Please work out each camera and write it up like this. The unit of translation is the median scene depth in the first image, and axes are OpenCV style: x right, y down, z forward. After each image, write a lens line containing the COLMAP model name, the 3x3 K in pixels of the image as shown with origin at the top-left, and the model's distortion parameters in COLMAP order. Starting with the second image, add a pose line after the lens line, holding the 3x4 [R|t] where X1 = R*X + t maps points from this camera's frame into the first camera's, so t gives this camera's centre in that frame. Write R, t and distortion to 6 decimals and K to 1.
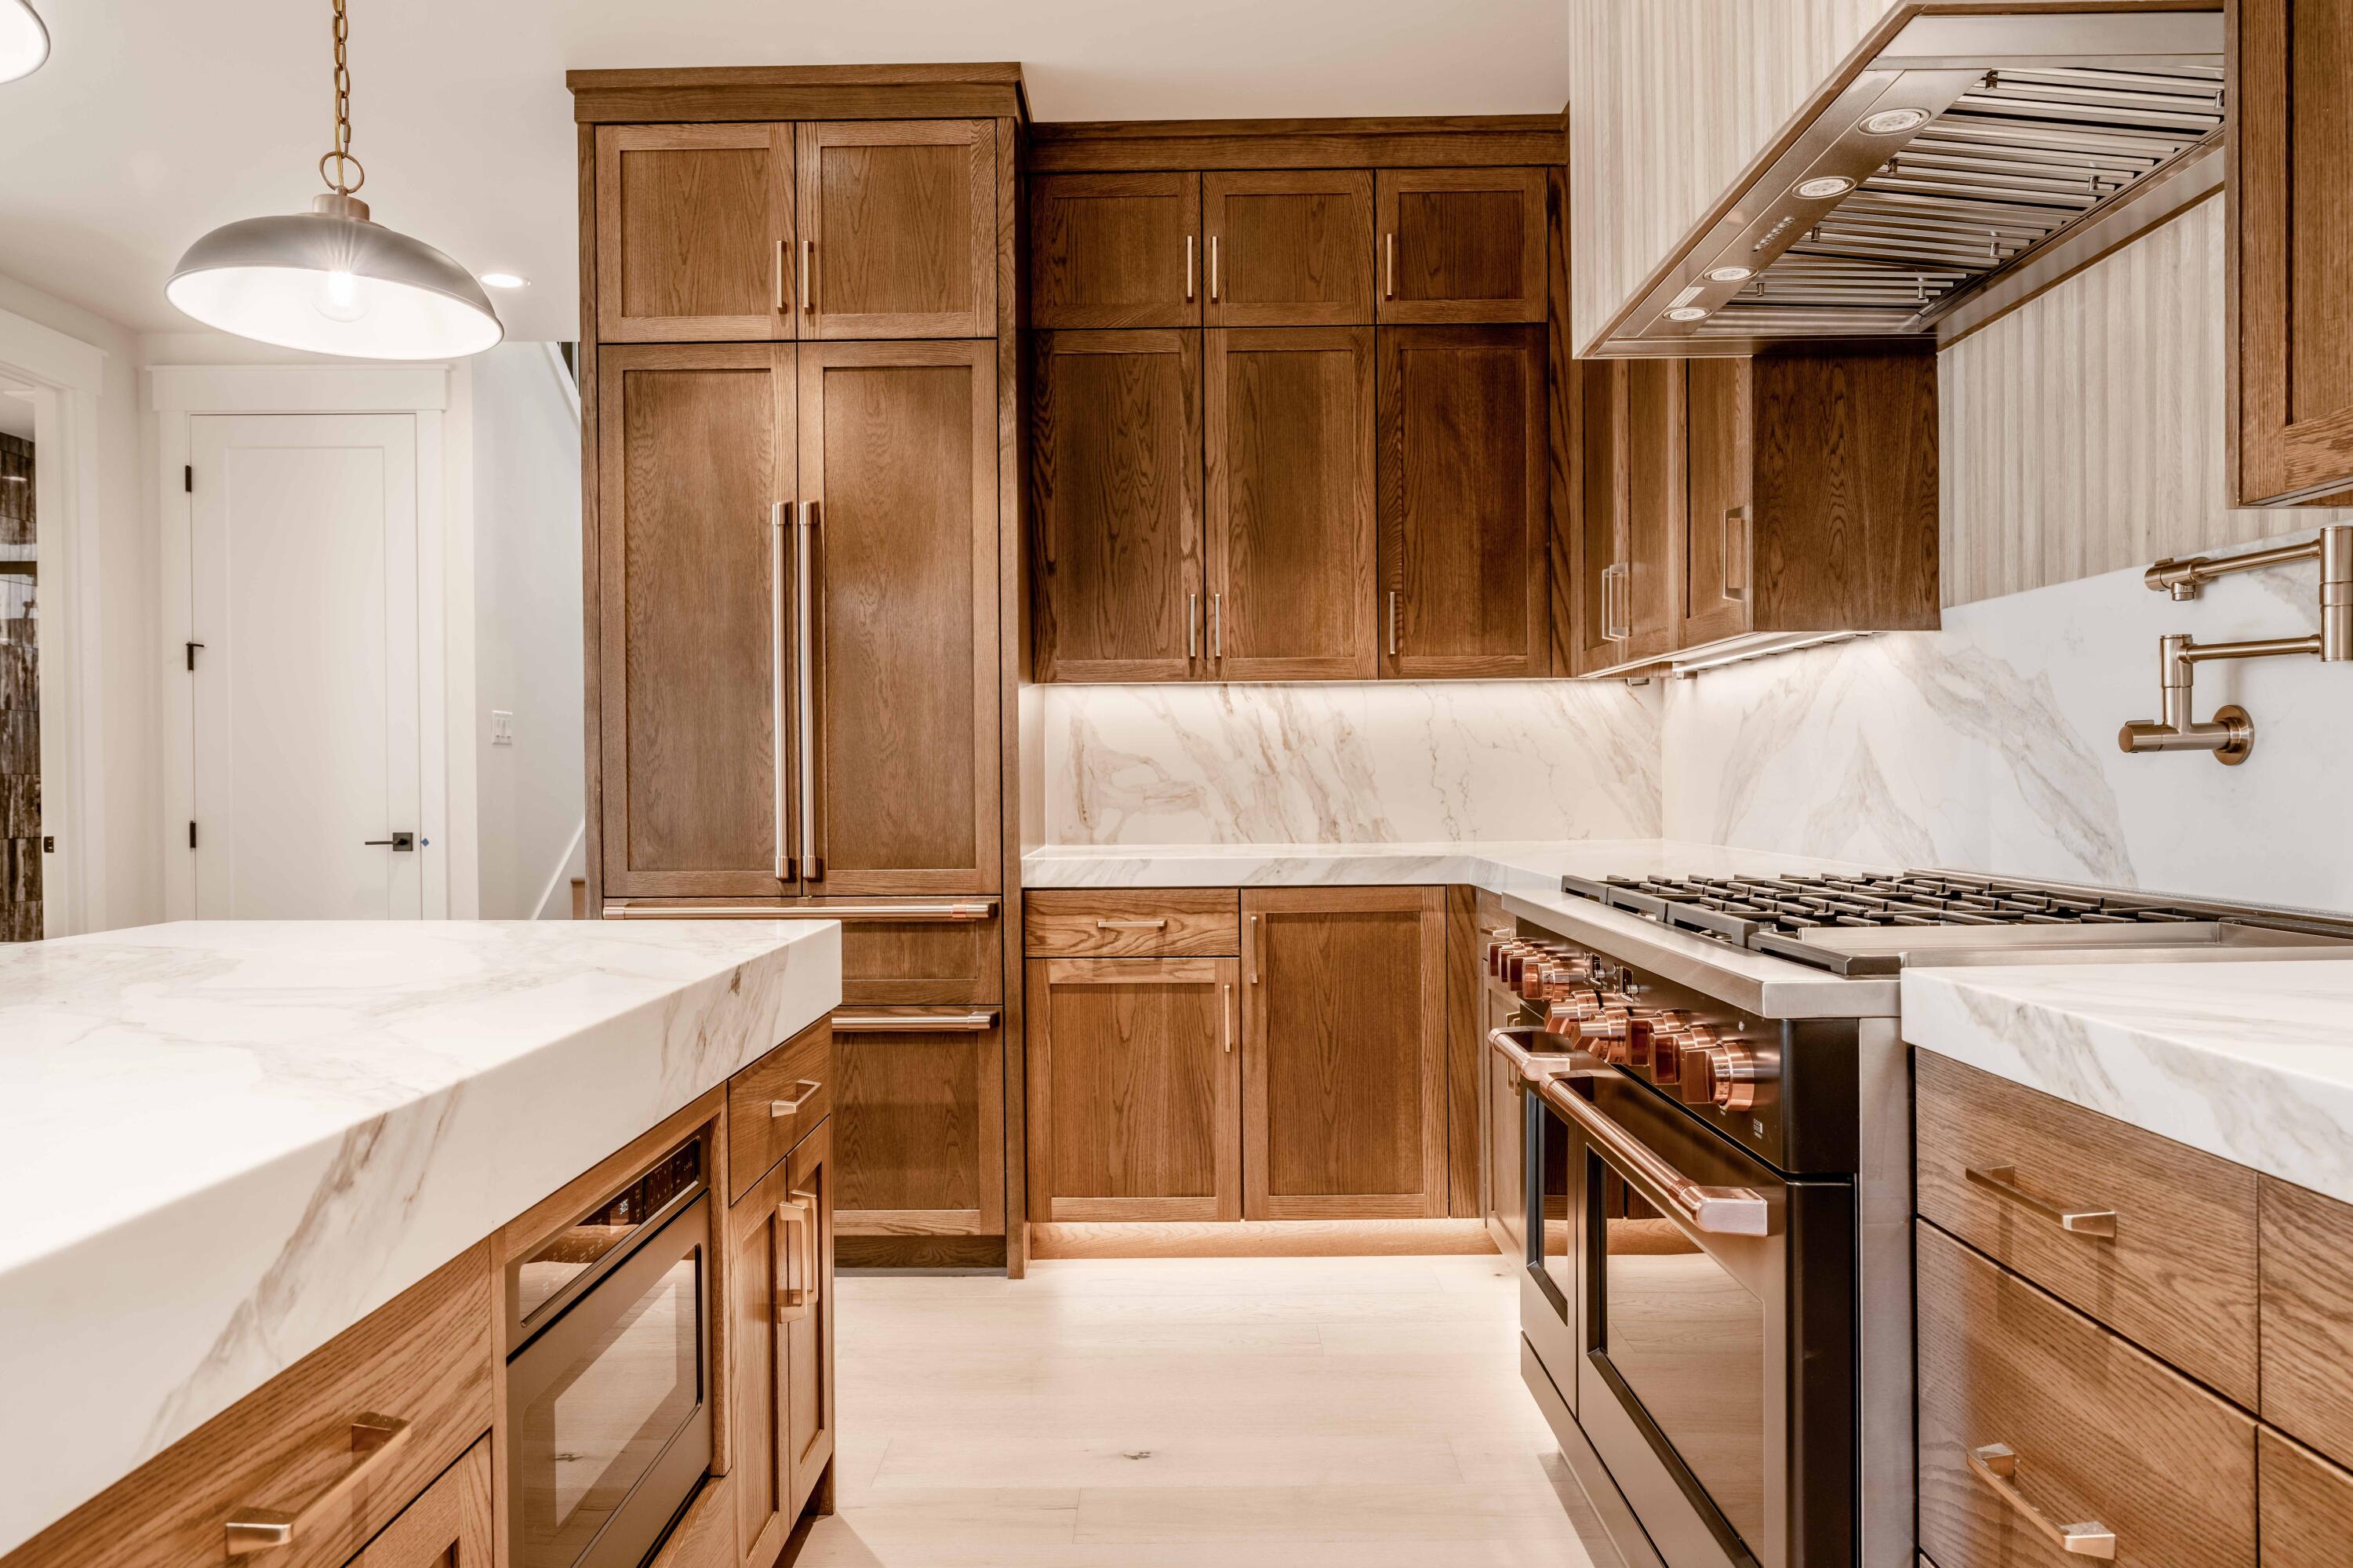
lens RADIAL K [[1616.3, 0, 1170.2], [0, 1616.3, 797.4], [0, 0, 1]] dist [-0.009847, 0.002985]
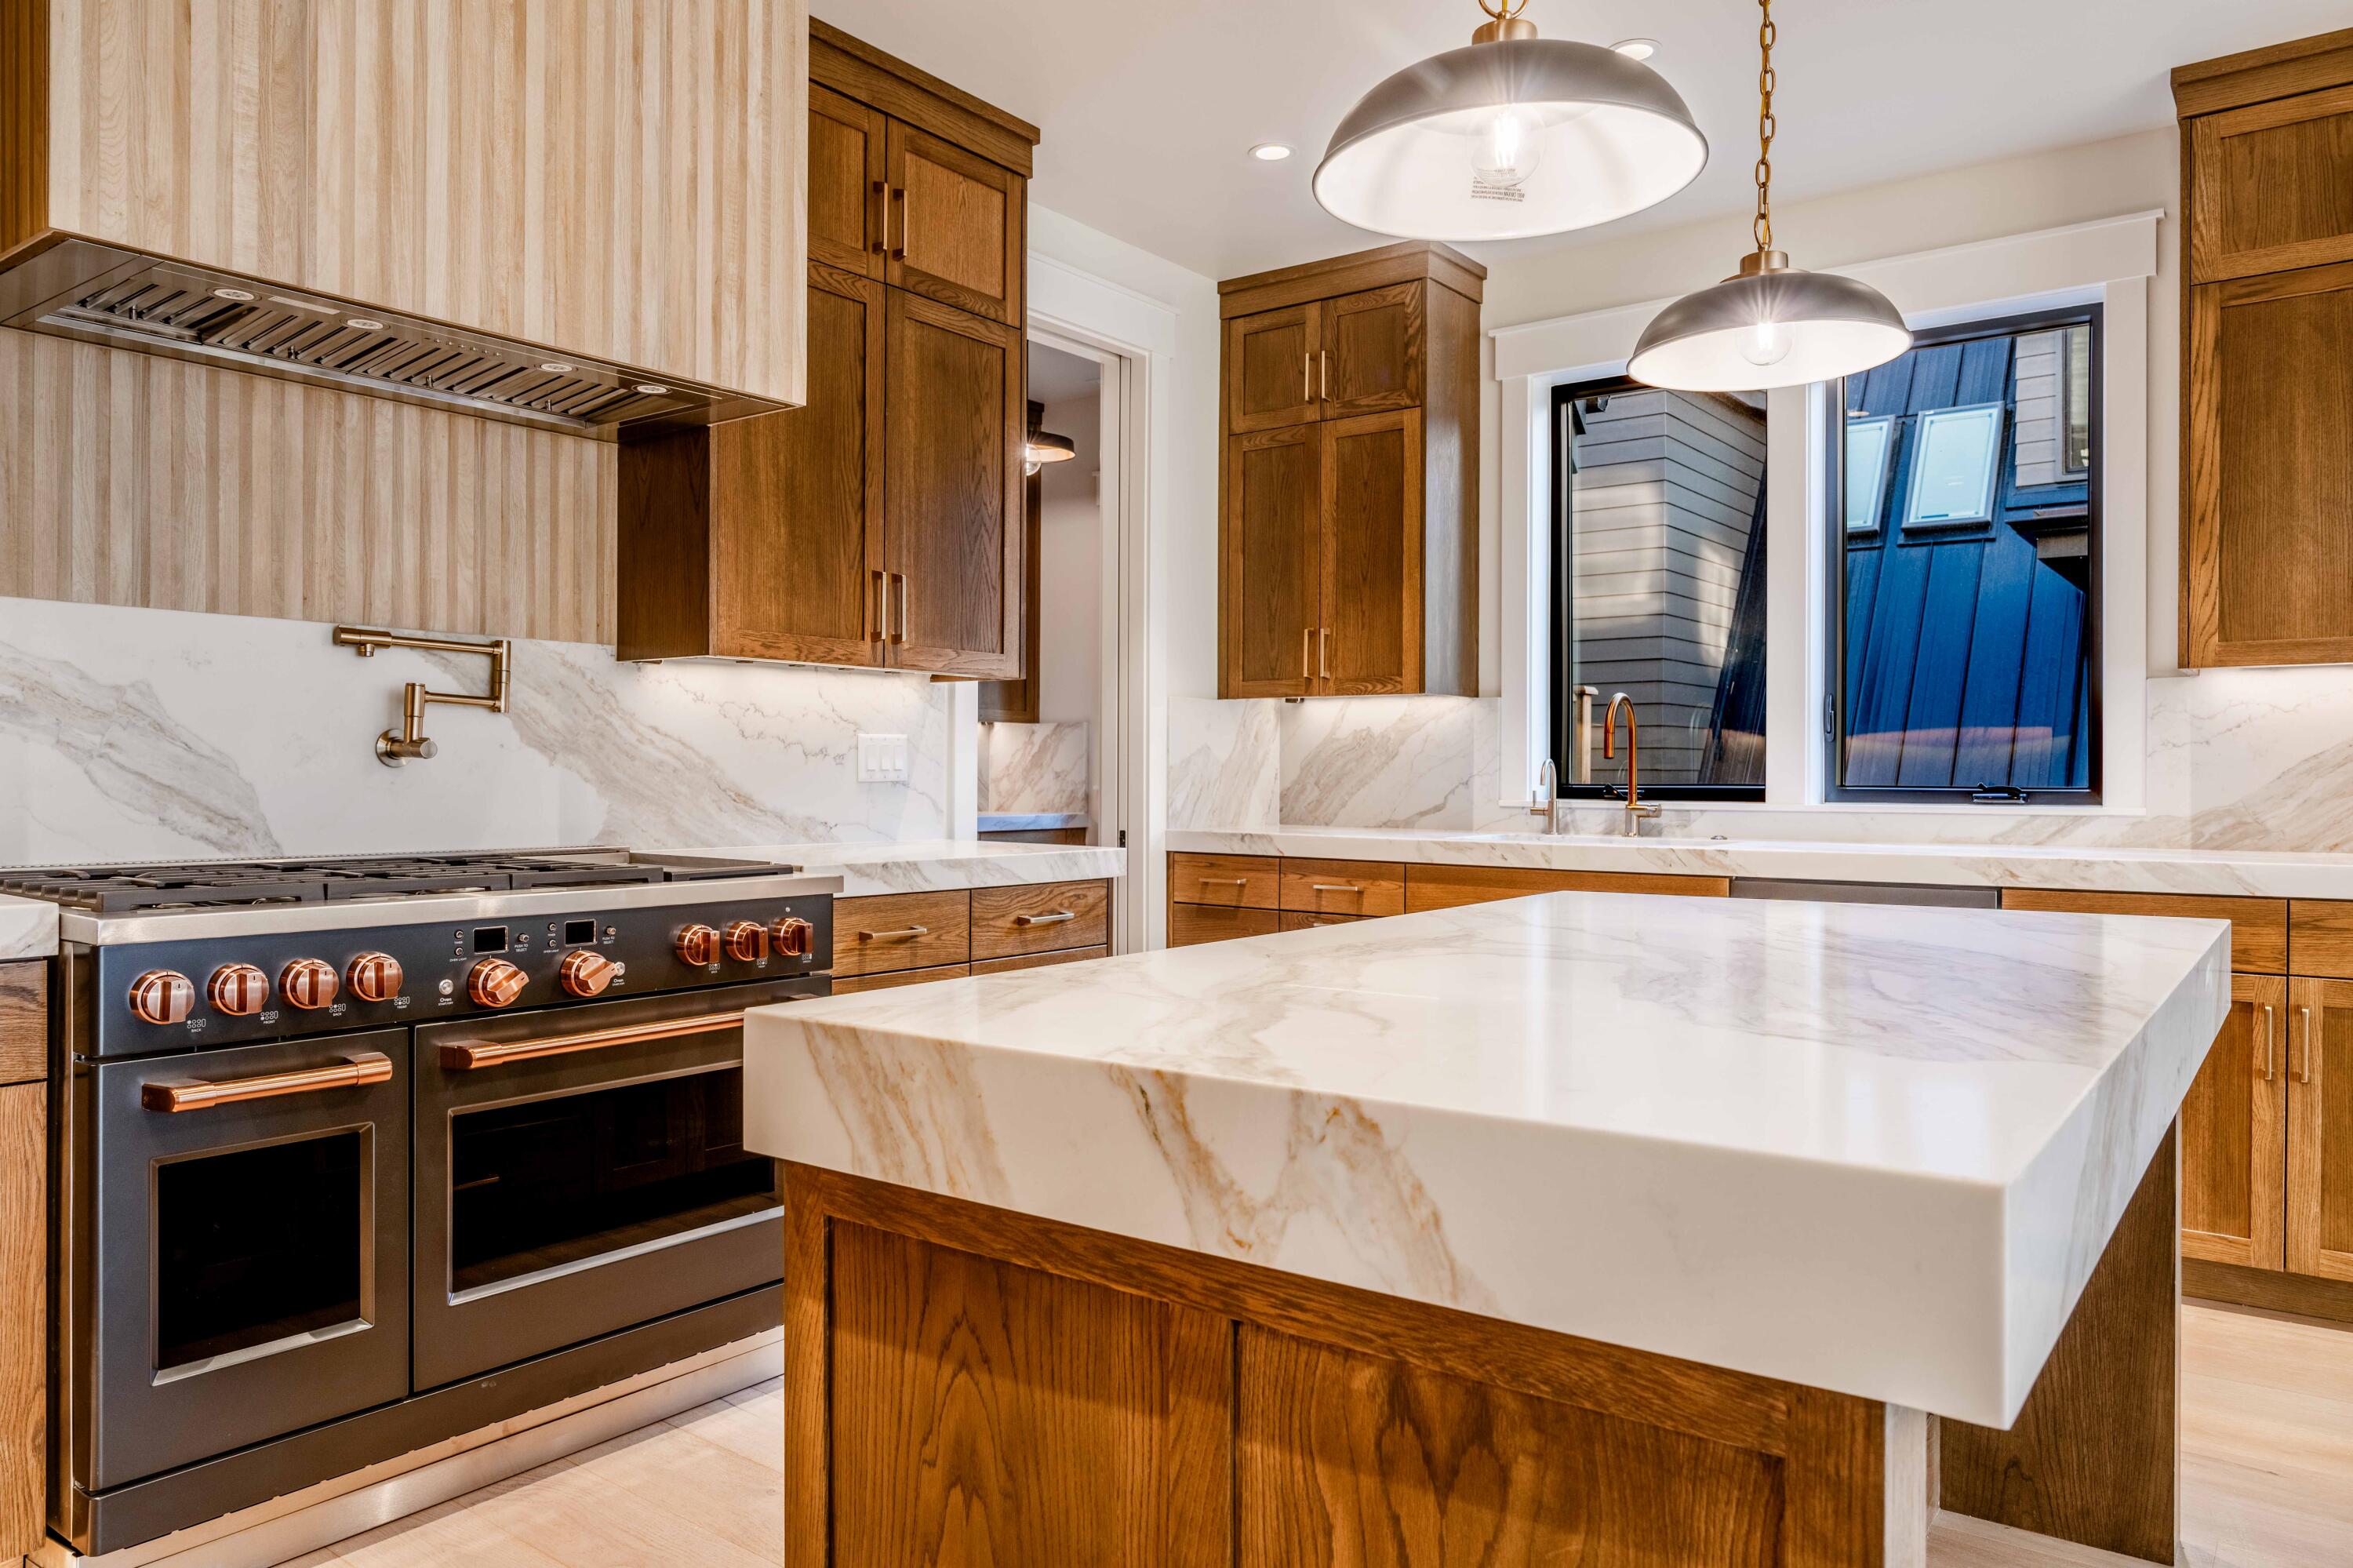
lens RADIAL K [[1587.2, 0, 1176.5], [0, 1587.2, 784.0], [0, 0, 1]] dist [-0.006873, 0.002983]
pose [[-0.803062, 0.005278, 0.595873, -0.745117], [0.010371, 0.999933, 0.005120, -0.002994], [-0.595806, 0.010291, -0.803063, 1.514185]]
